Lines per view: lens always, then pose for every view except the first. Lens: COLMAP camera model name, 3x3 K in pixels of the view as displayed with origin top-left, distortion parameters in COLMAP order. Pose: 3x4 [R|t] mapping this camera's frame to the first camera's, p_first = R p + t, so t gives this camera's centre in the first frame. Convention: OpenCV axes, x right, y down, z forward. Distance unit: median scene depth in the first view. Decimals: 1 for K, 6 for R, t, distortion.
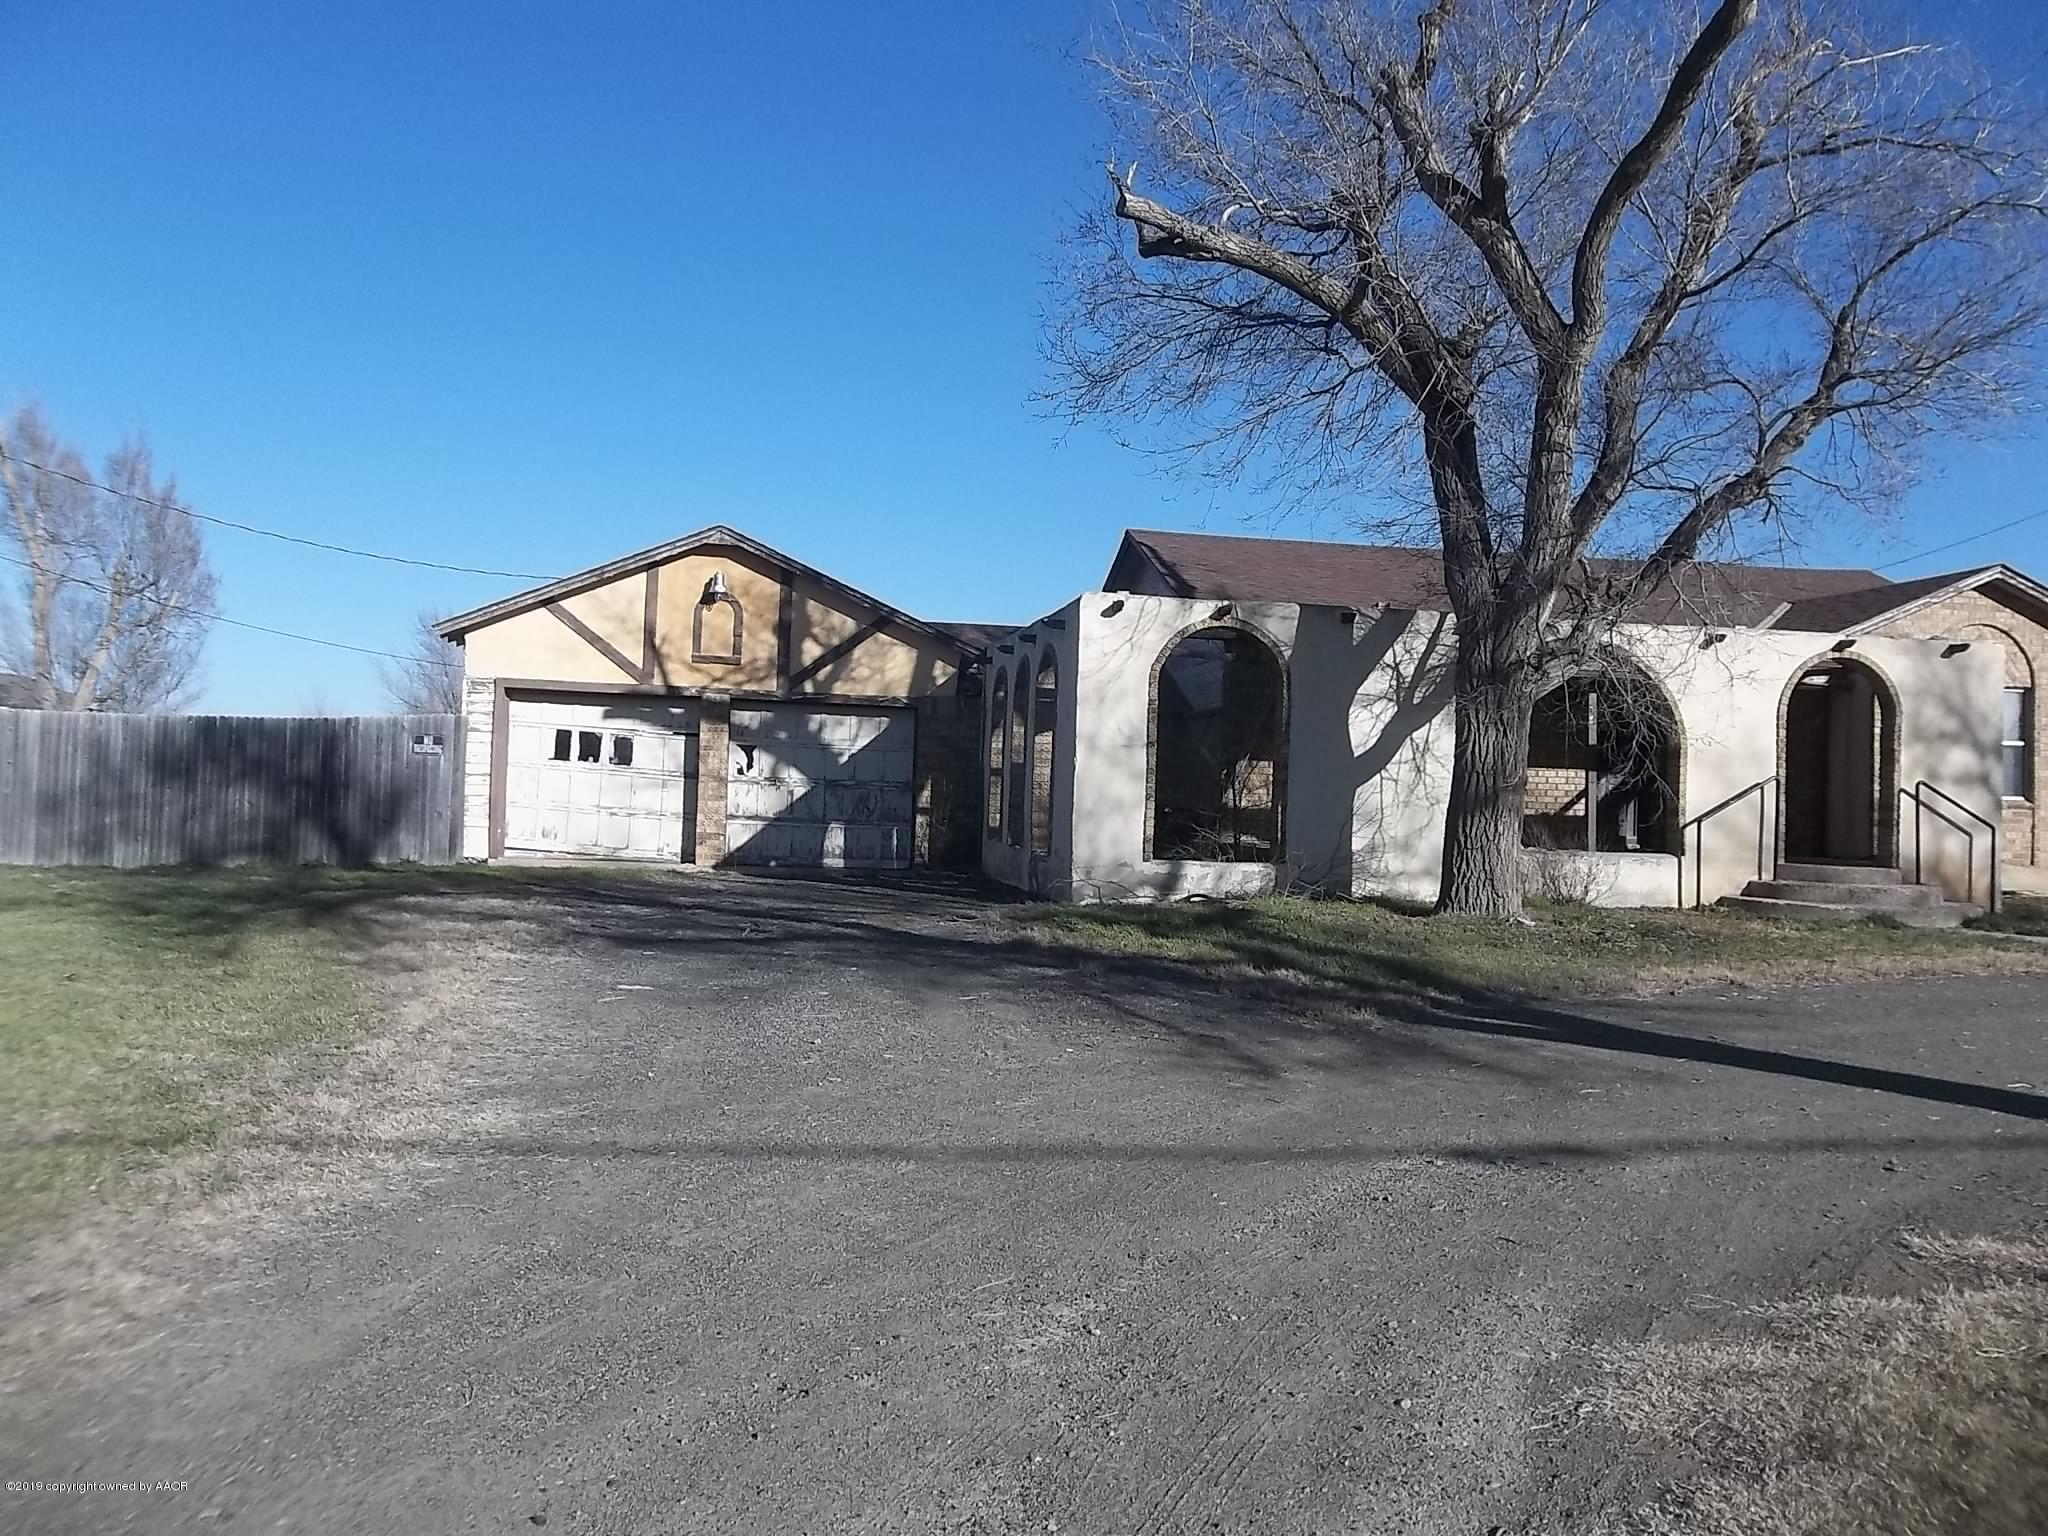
lens RADIAL K [[1583.0, 0, 1021.1], [0, 1583.0, 799.8], [0, 0, 1]] dist [0.053930, 0.000069]
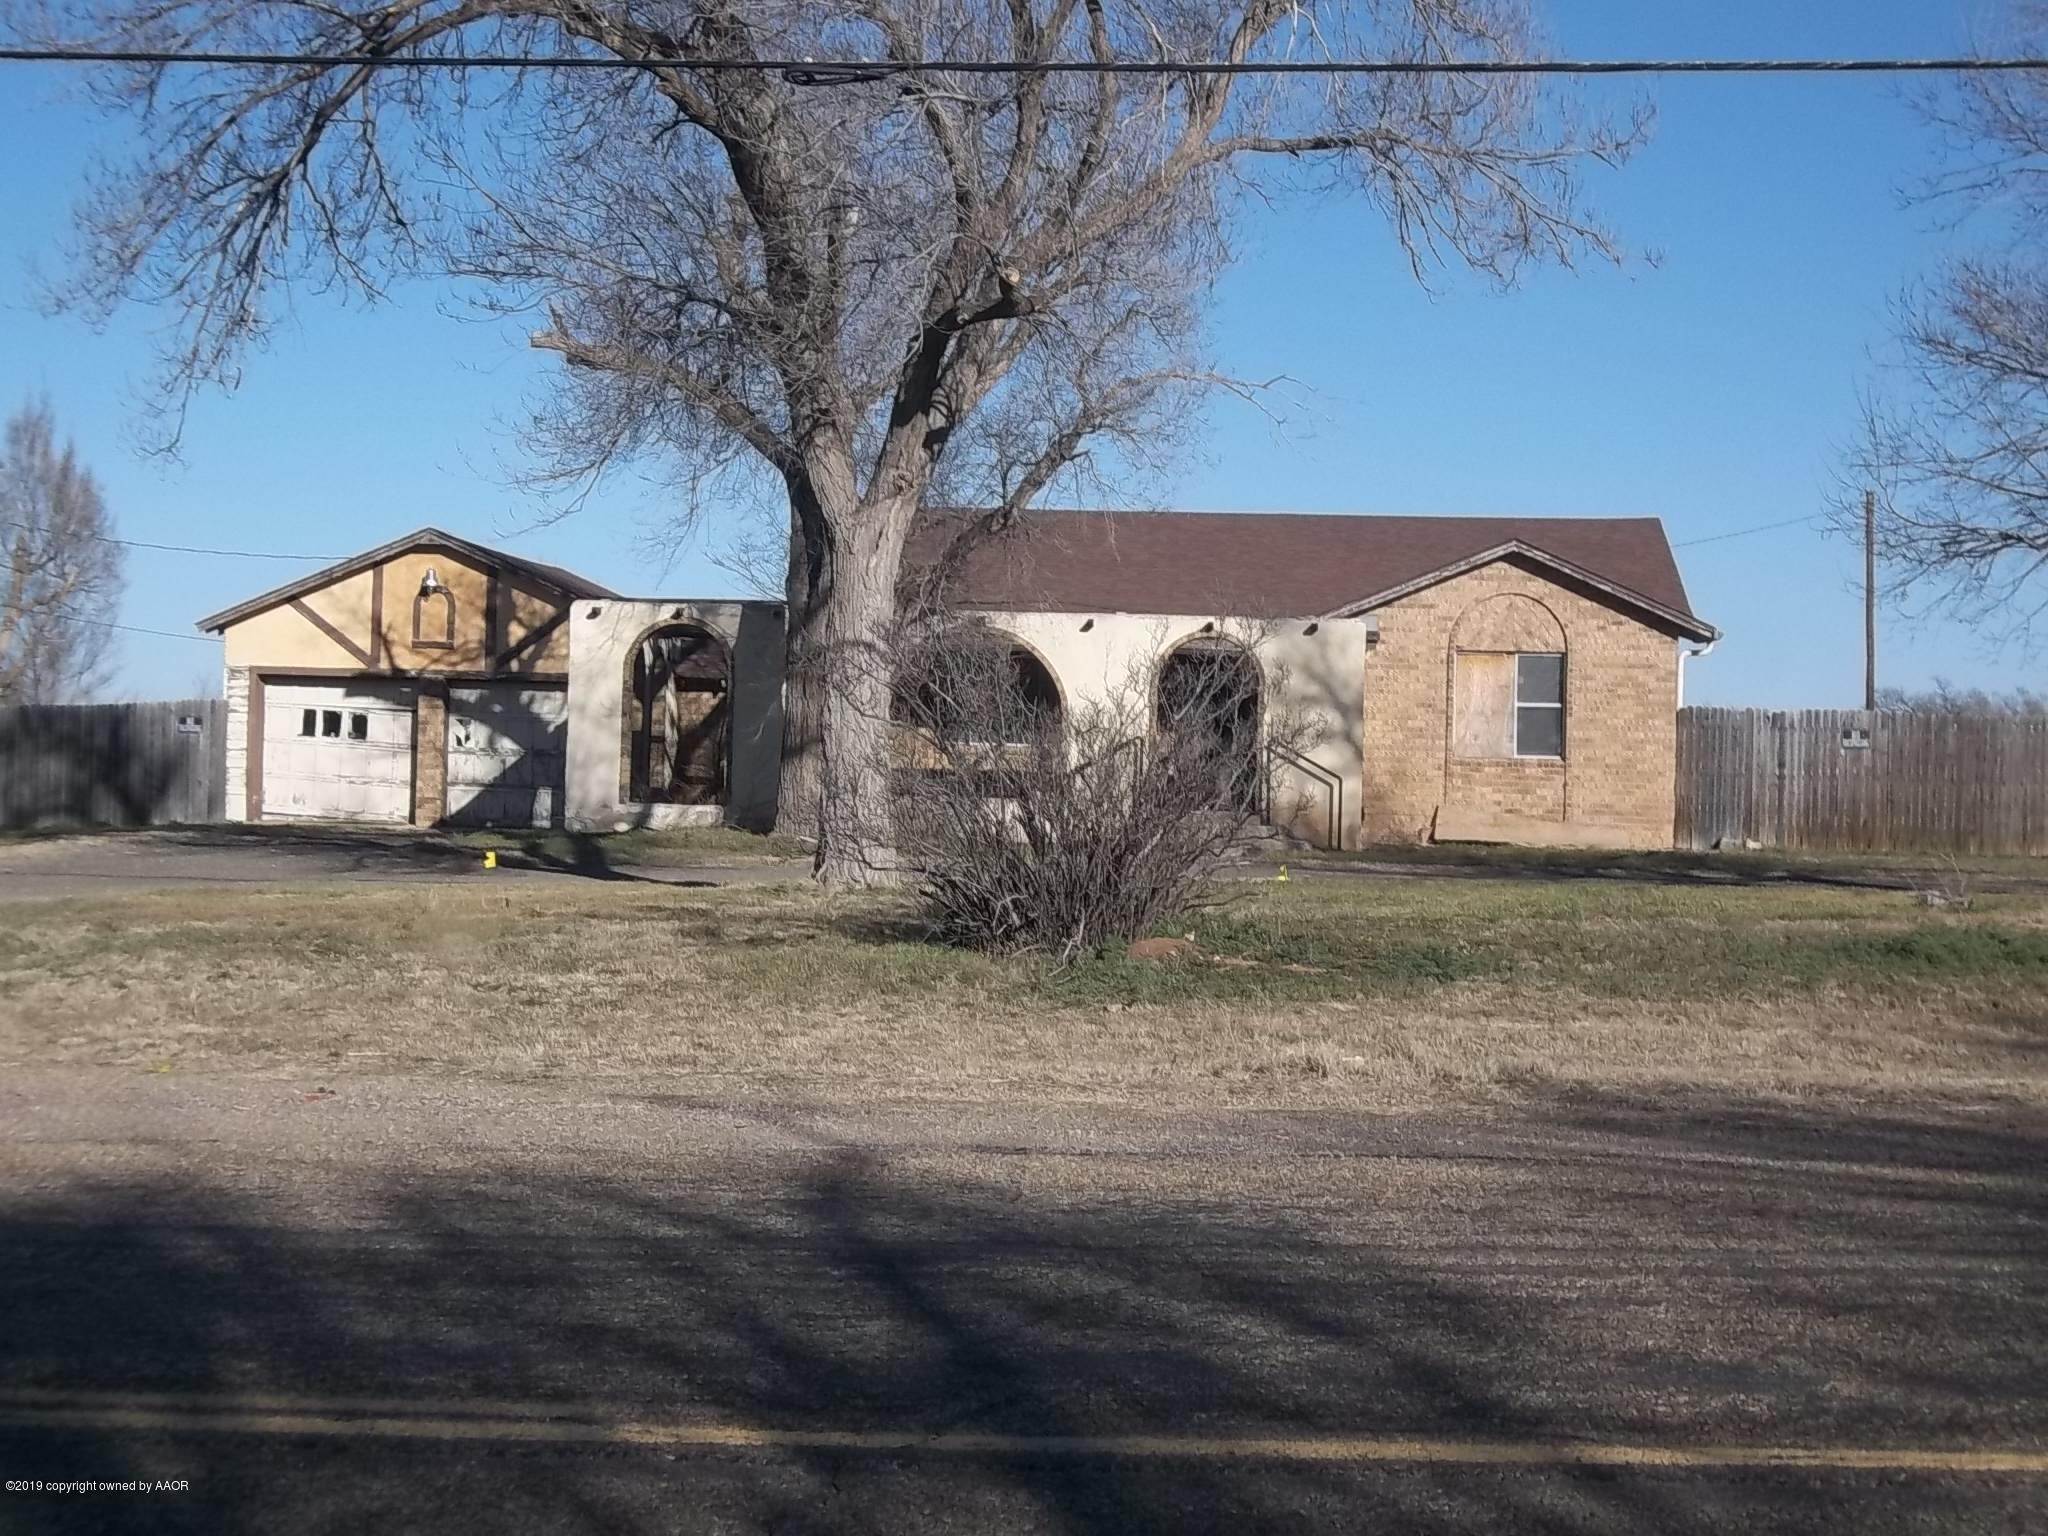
lens RADIAL K [[3081.3, 0, 1024.0], [0, 3081.3, 768.0], [0, 0, 1]] dist [0.011890, 0.032529]
pose [[0.970401, -0.016129, -0.240962, 0.743115], [0.013565, 0.999832, -0.012298, 0.032564], [0.241120, 0.008665, 0.970457, -1.025991]]
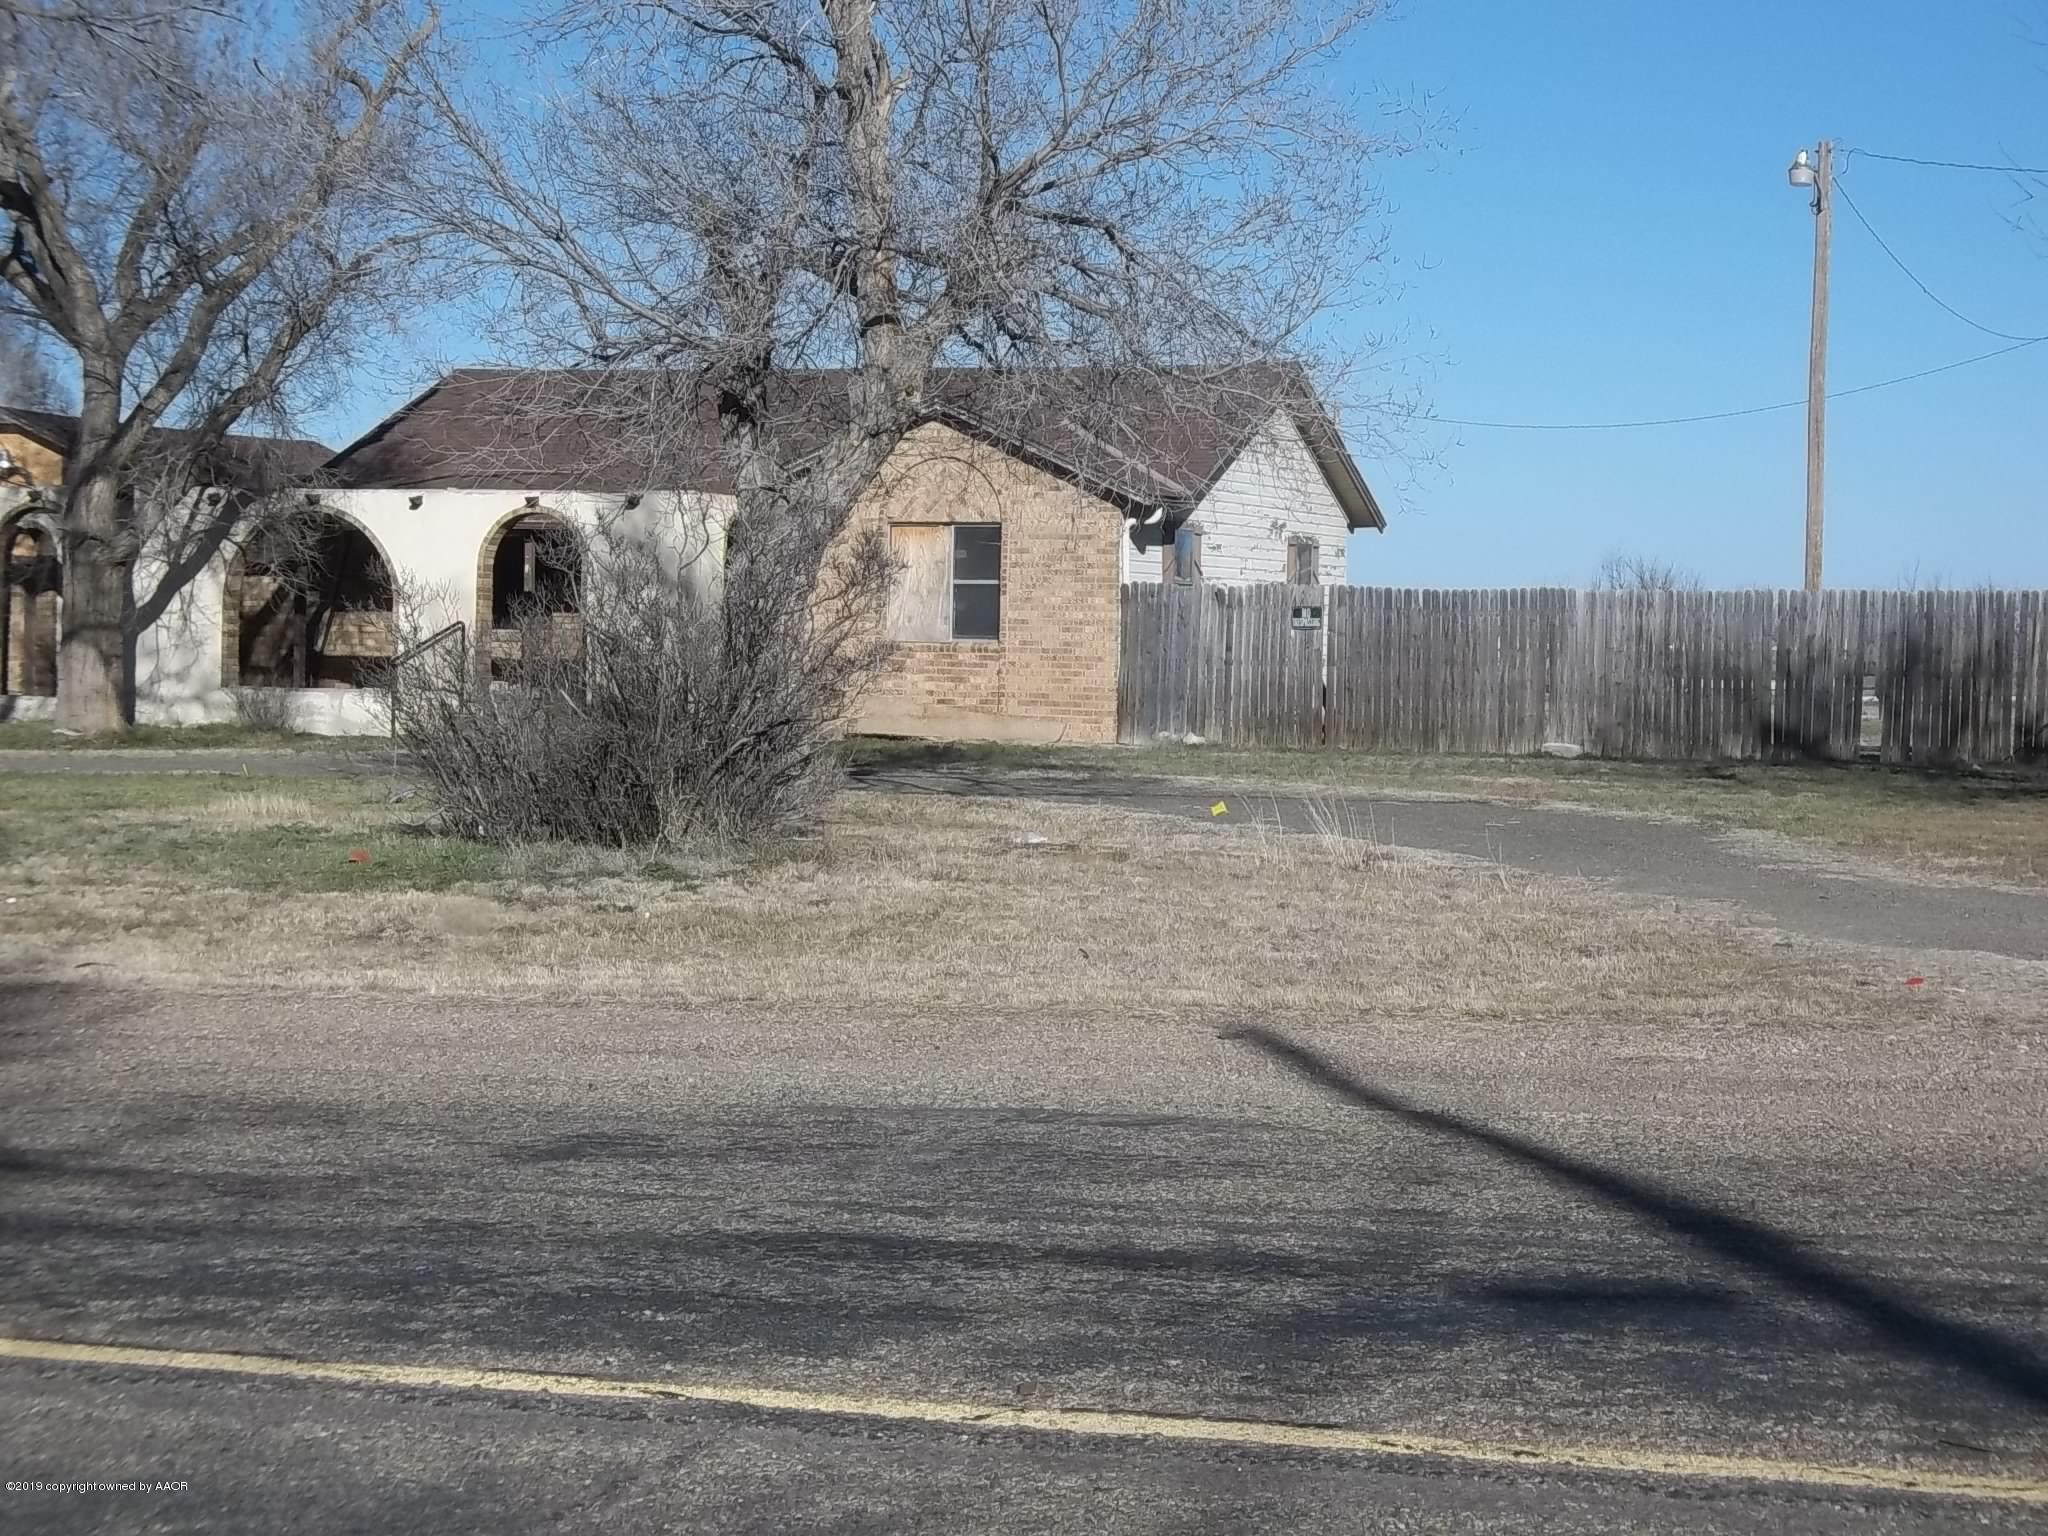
lens RADIAL K [[3801.8, 0, 1024.0], [0, 3801.8, 768.0], [0, 0, 1]] dist [0.046851, 0.120488]
pose [[0.871508, -0.006230, -0.490341, 1.660343], [0.015960, 0.999750, 0.015666, 0.044605], [0.490121, -0.021479, 0.871390, -0.907520]]
